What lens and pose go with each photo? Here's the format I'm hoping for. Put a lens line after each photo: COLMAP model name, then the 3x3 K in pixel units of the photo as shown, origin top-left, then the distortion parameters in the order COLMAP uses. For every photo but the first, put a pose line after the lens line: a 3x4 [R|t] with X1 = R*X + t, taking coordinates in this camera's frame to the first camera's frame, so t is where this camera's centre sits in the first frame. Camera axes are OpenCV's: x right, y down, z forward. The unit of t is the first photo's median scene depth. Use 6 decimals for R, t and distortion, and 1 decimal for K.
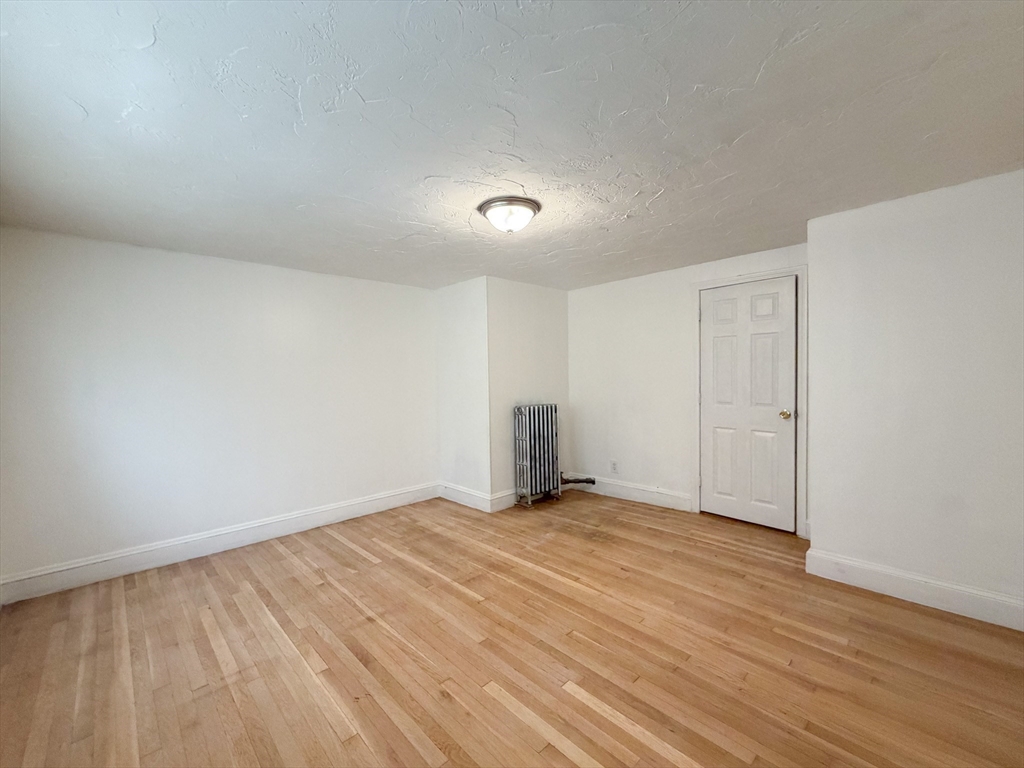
lens RADIAL K [[426.8, 0, 512.0], [0, 426.8, 384.0], [0, 0, 1]] dist [0.000559, 0.000029]
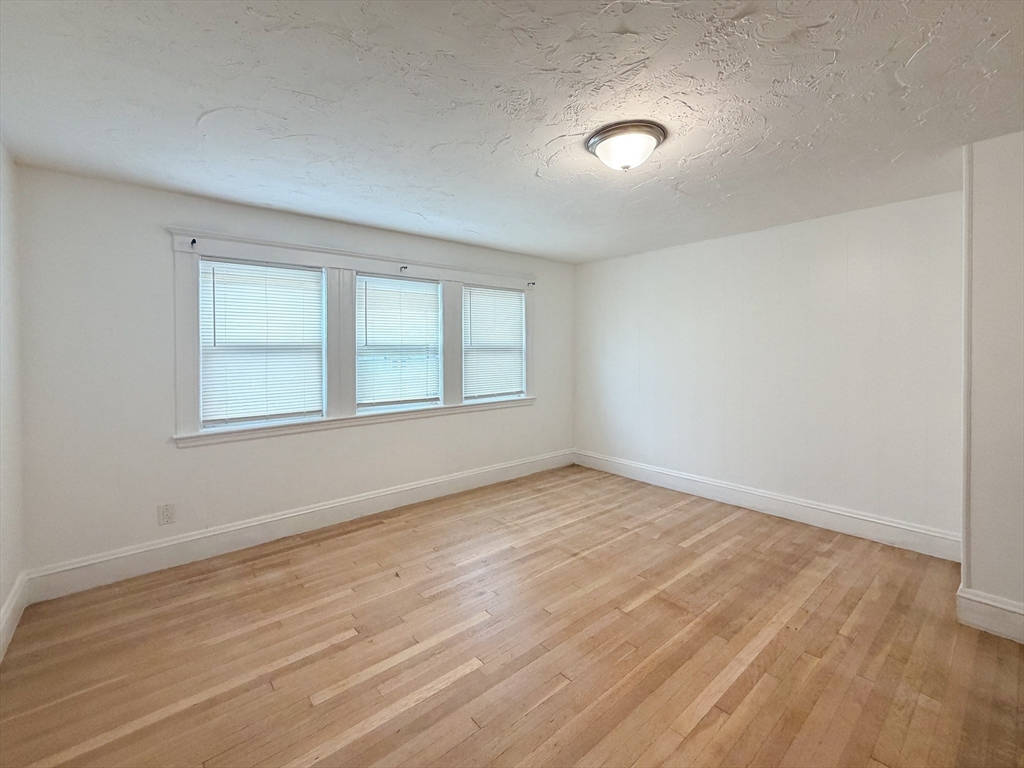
lens RADIAL K [[426.8, 0, 512.0], [0, 426.8, 384.0], [0, 0, 1]] dist [0.000559, 0.000029]
pose [[-0.051754, 0.096779, -0.993959, 0.671901], [-0.011934, 0.995162, 0.097518, -0.040963], [0.998589, 0.016908, -0.050348, 0.692962]]
